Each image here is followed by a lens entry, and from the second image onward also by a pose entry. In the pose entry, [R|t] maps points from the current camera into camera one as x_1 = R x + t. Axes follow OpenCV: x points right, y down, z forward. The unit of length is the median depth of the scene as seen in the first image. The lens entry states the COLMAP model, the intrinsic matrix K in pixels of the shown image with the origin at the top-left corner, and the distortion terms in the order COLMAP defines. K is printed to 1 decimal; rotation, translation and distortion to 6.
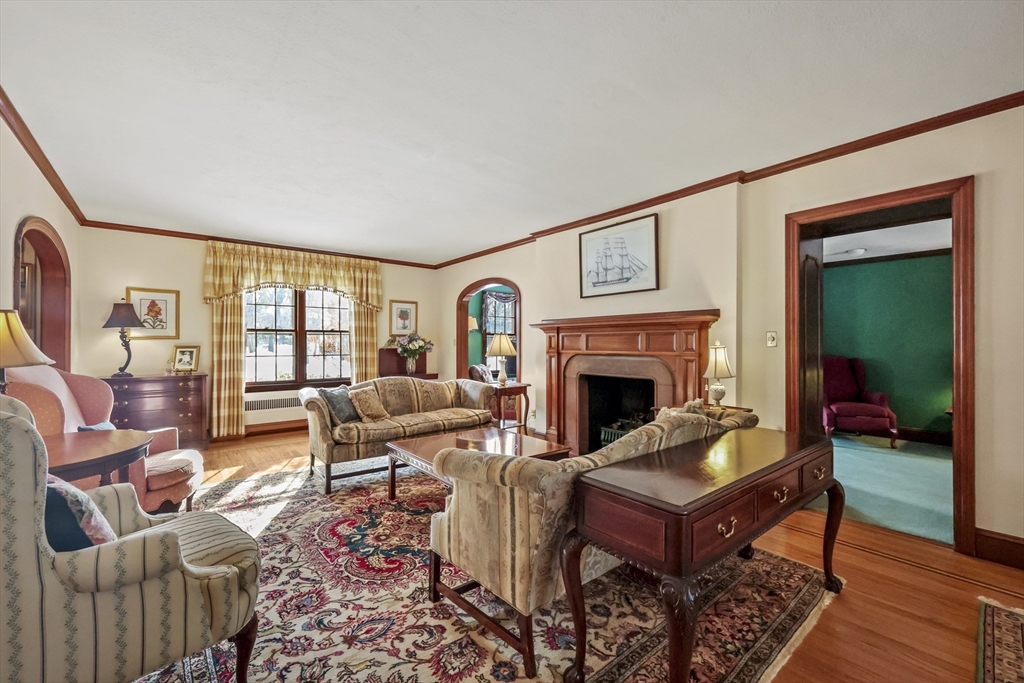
lens RADIAL K [[419.0, 0, 507.5], [0, 419.0, 341.1], [0, 0, 1]] dist [-0.001173, 0.000563]
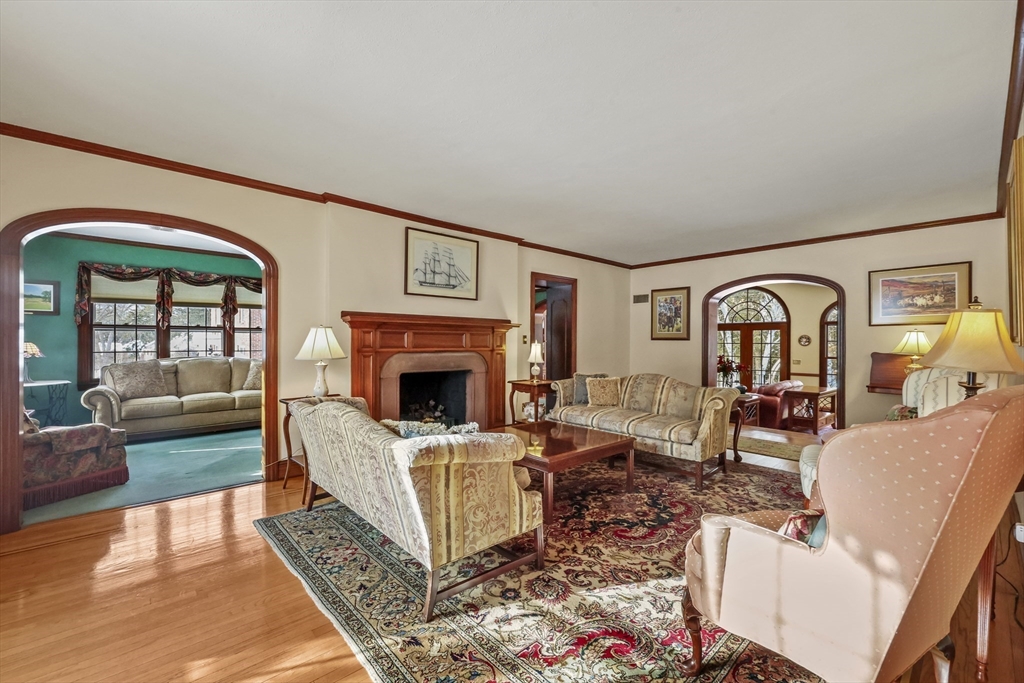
lens RADIAL K [[419.0, 0, 519.2], [0, 419.0, 342.2], [0, 0, 1]] dist [-0.001173, 0.000563]
pose [[-0.048176, -0.002407, 0.998836, -1.162168], [-0.013811, 0.999903, 0.001743, 0.004253], [-0.998743, -0.013711, -0.048204, 1.139388]]
